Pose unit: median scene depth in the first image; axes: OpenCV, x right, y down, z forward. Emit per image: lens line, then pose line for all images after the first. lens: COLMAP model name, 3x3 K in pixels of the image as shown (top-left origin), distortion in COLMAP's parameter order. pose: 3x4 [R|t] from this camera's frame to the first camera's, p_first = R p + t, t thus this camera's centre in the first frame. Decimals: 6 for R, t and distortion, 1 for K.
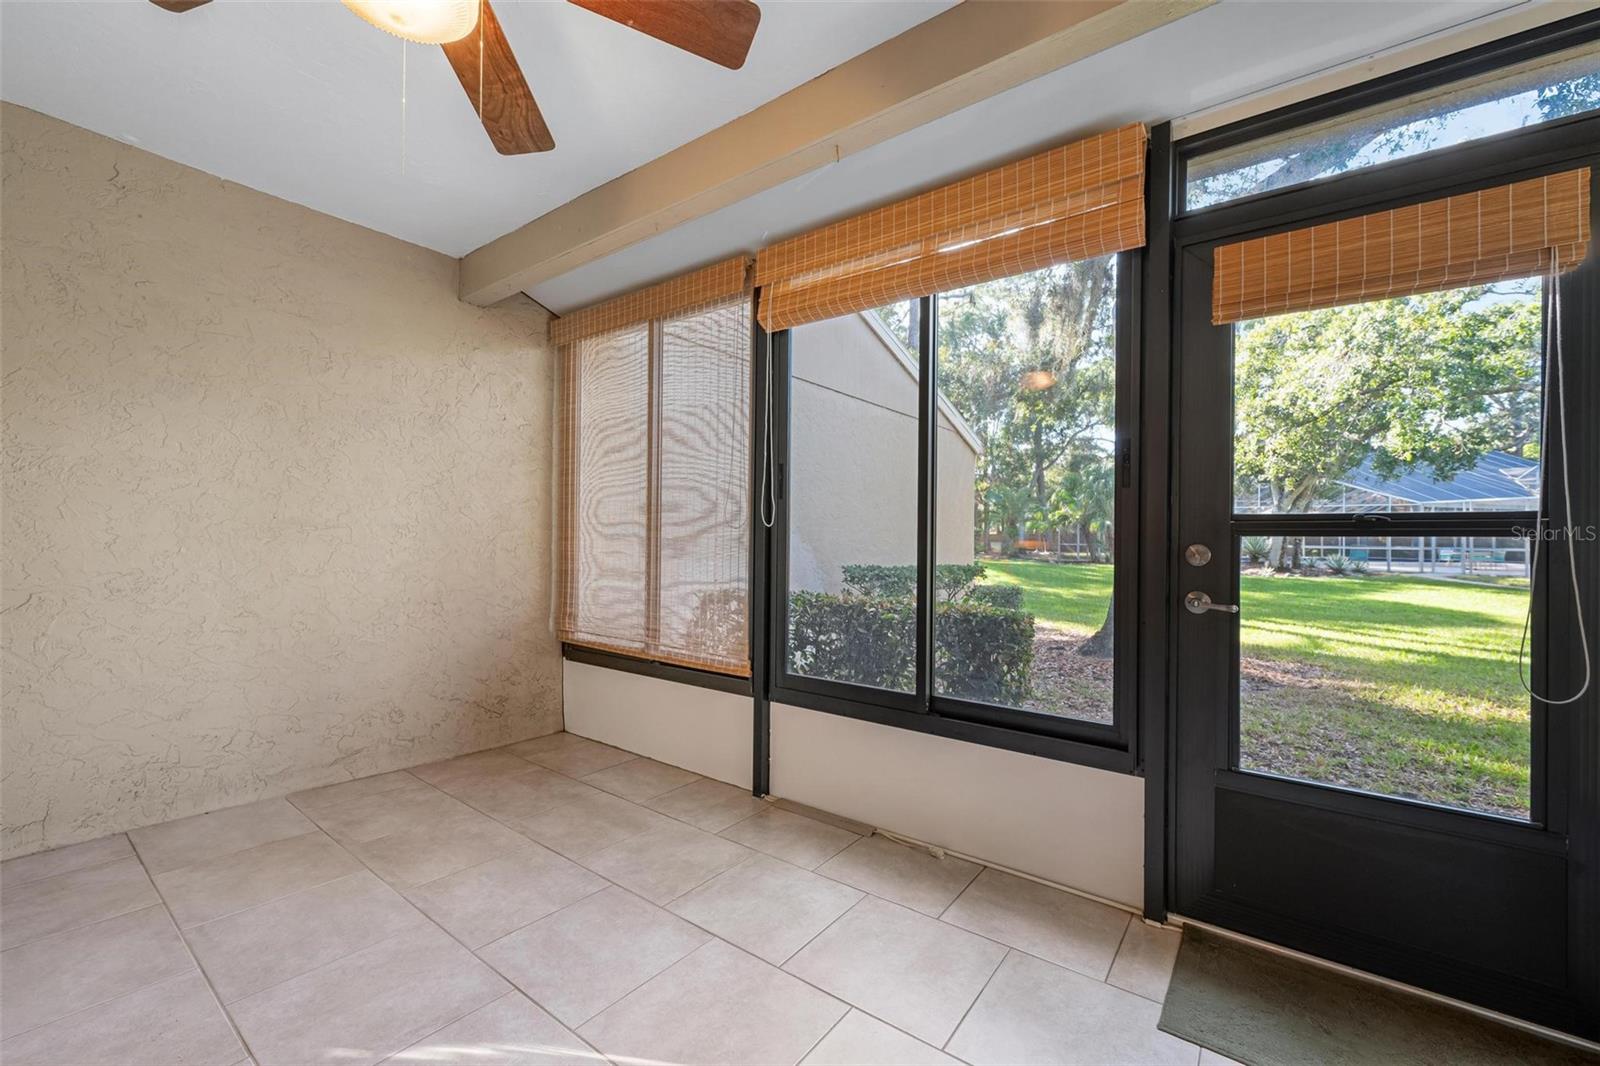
lens RADIAL K [[662.5, 0, 795.4], [0, 662.5, 537.8], [0, 0, 1]] dist [0.000048, -0.000541]
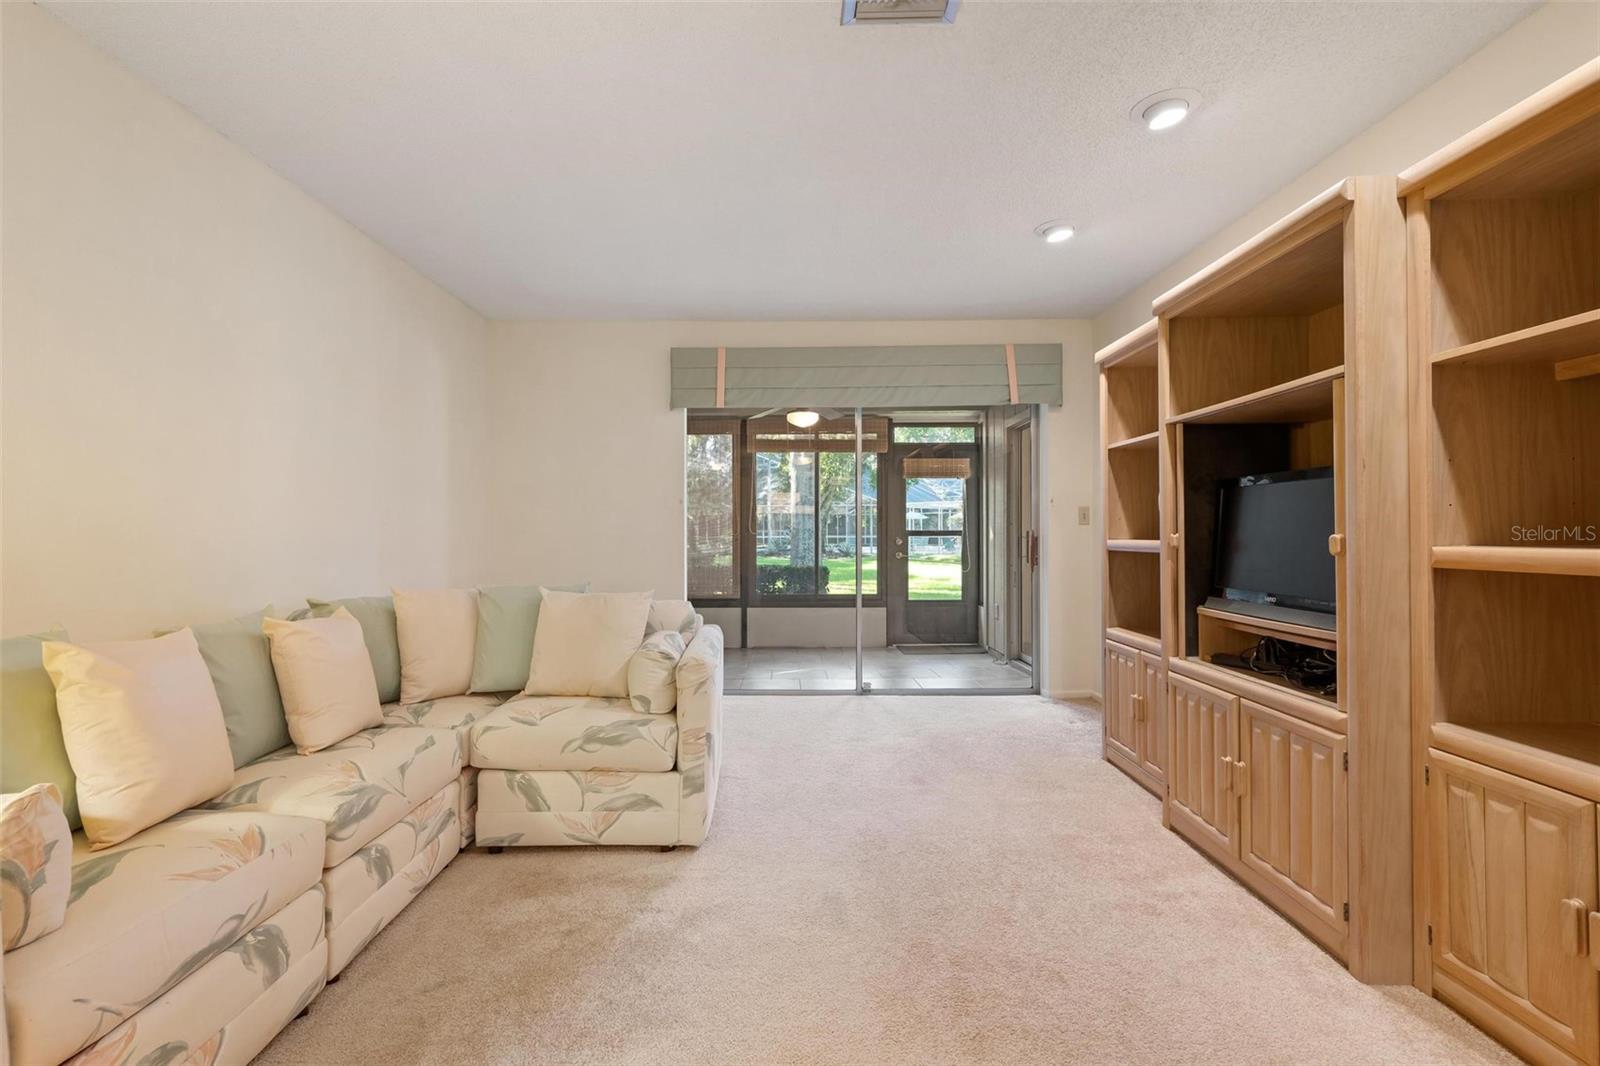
lens RADIAL K [[746.8, 0, 766.7], [0, 746.8, 534.6], [0, 0, 1]] dist [0.007672, -0.000054]
pose [[0.817906, -0.014998, 0.575156, -1.570032], [0.012789, 0.999887, 0.007886, -0.035173], [-0.575209, 0.000906, 0.818006, -1.286853]]
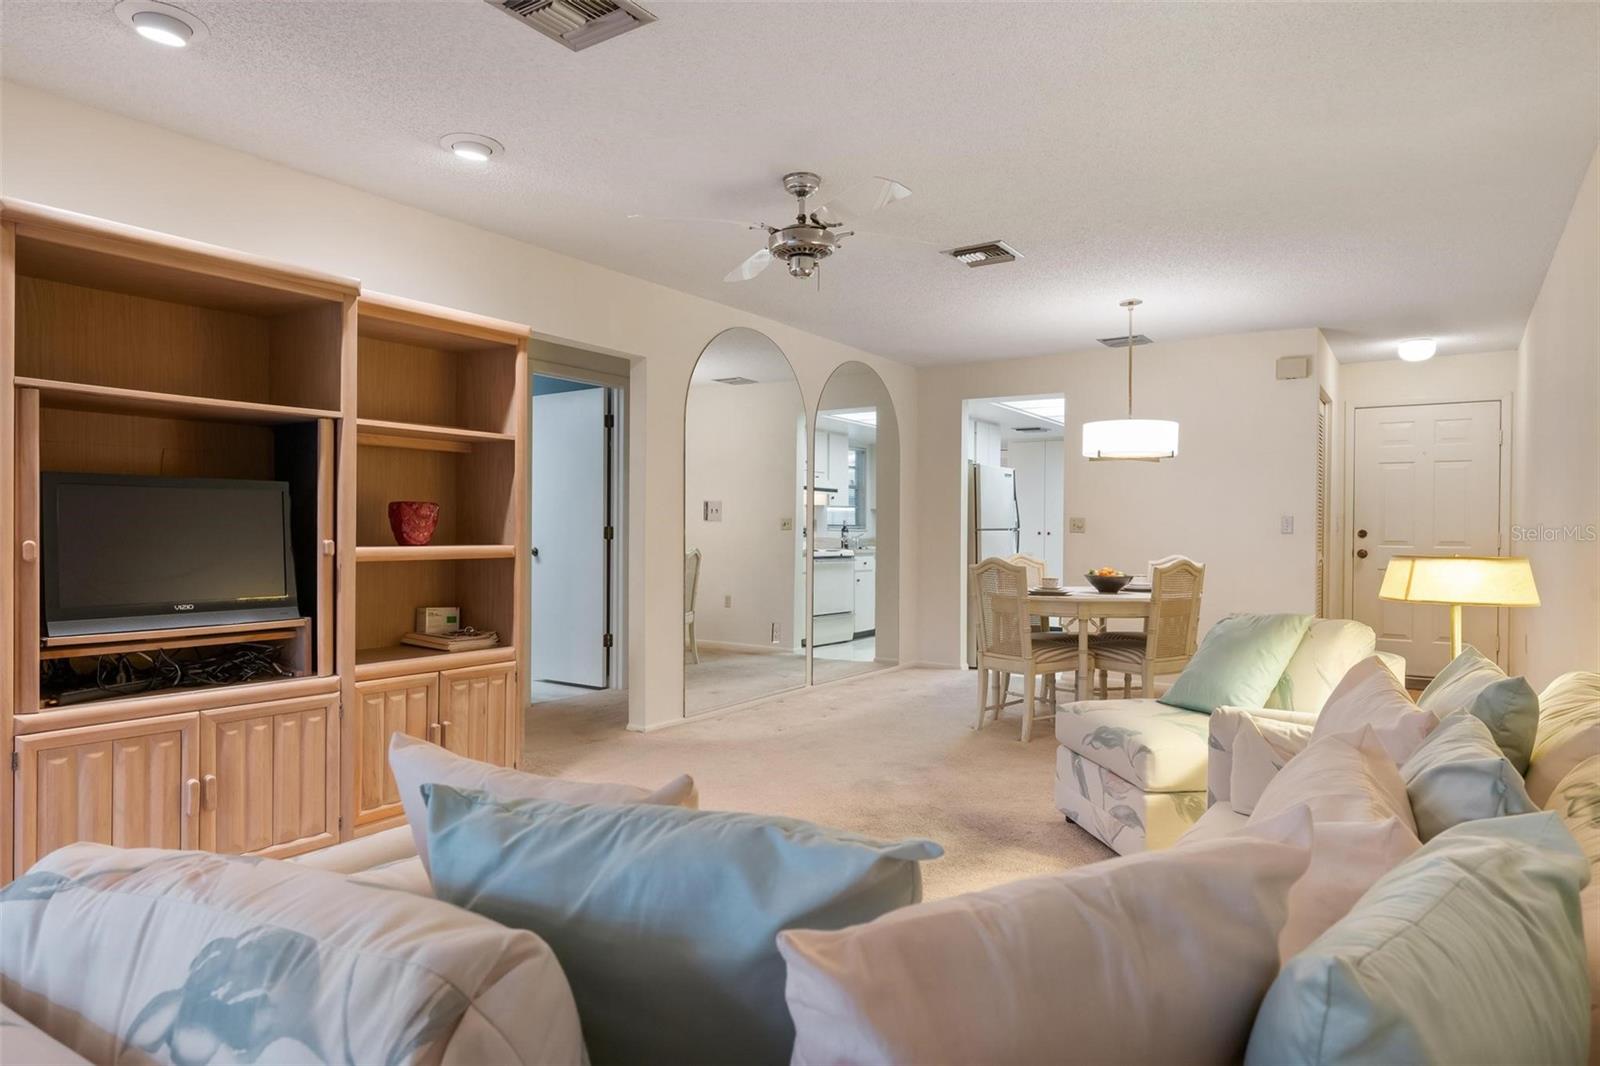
lens RADIAL K [[933.5, 0, 786.8], [0, 933.5, 544.6], [0, 0, 1]] dist [-0.001009, -0.002644]
pose [[-0.998978, -0.013475, -0.043138, -1.274301], [-0.014011, 0.999828, 0.012154, -0.038778], [0.042966, 0.012746, -0.998995, -0.029544]]
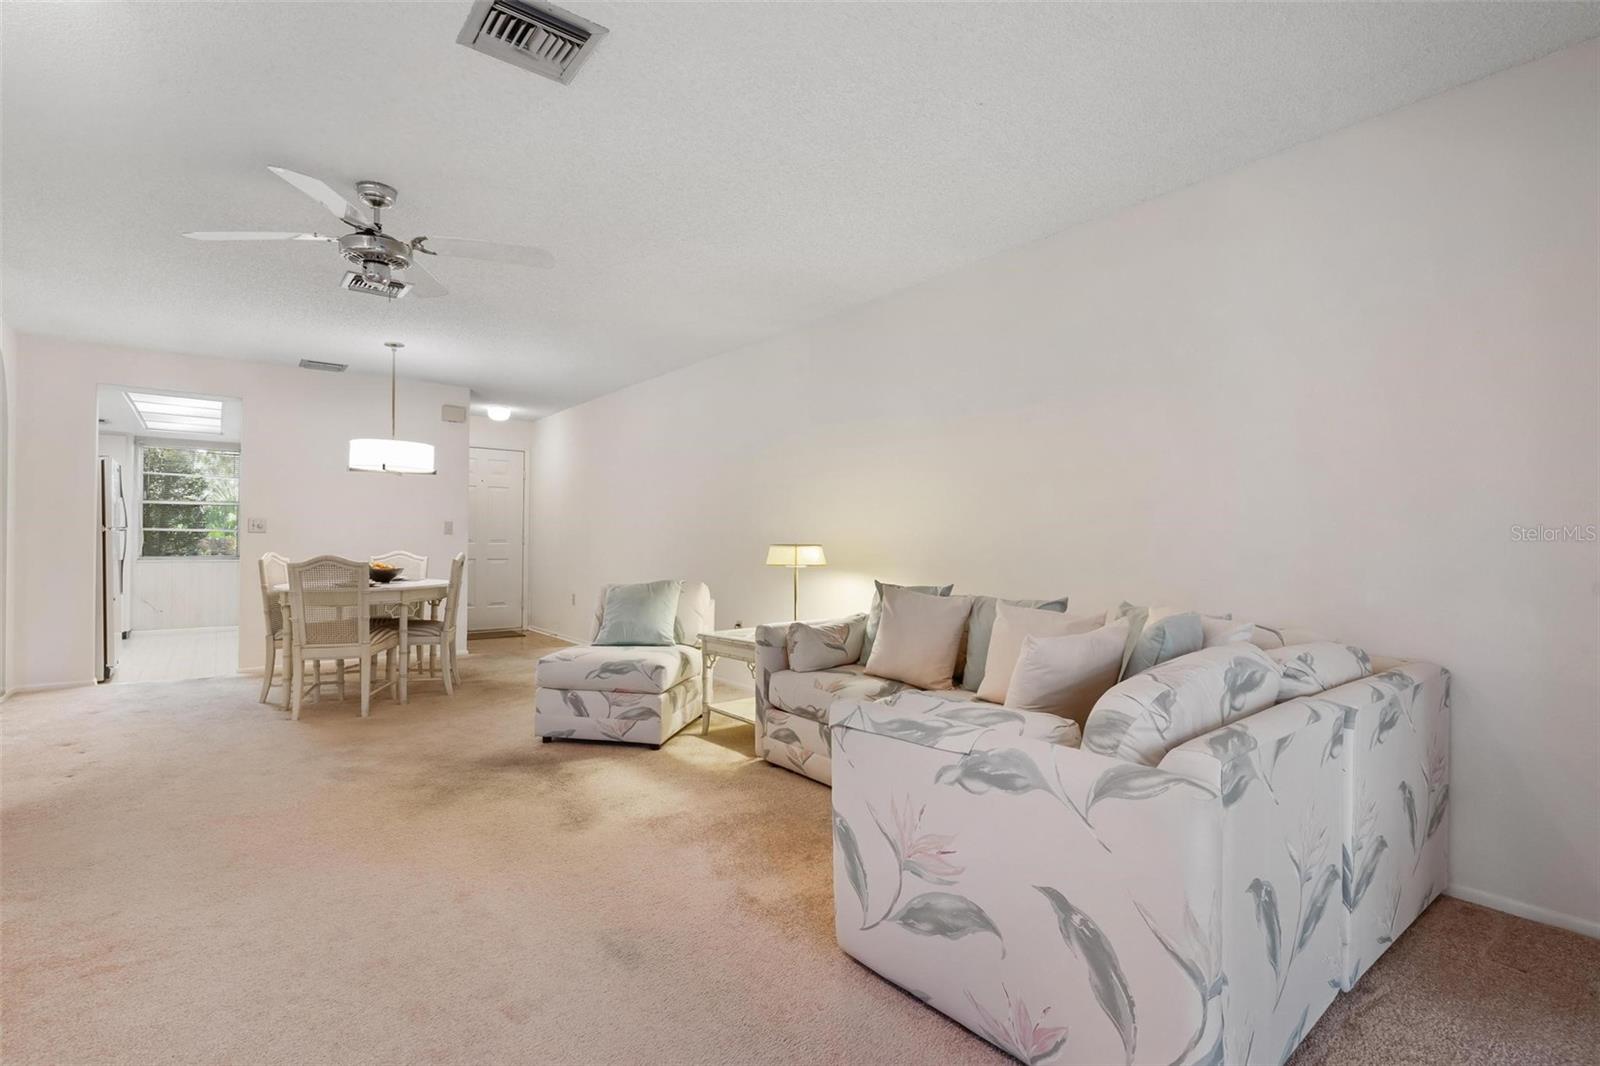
lens RADIAL K [[745.7, 0, 803.7], [0, 745.7, 541.9], [0, 0, 1]] dist [0.006194, 0.000586]
pose [[-0.266233, -0.007793, -0.963877, -0.516993], [-0.007908, 0.999951, -0.005901, -0.023991], [0.963876, 0.006052, -0.266282, -0.428221]]
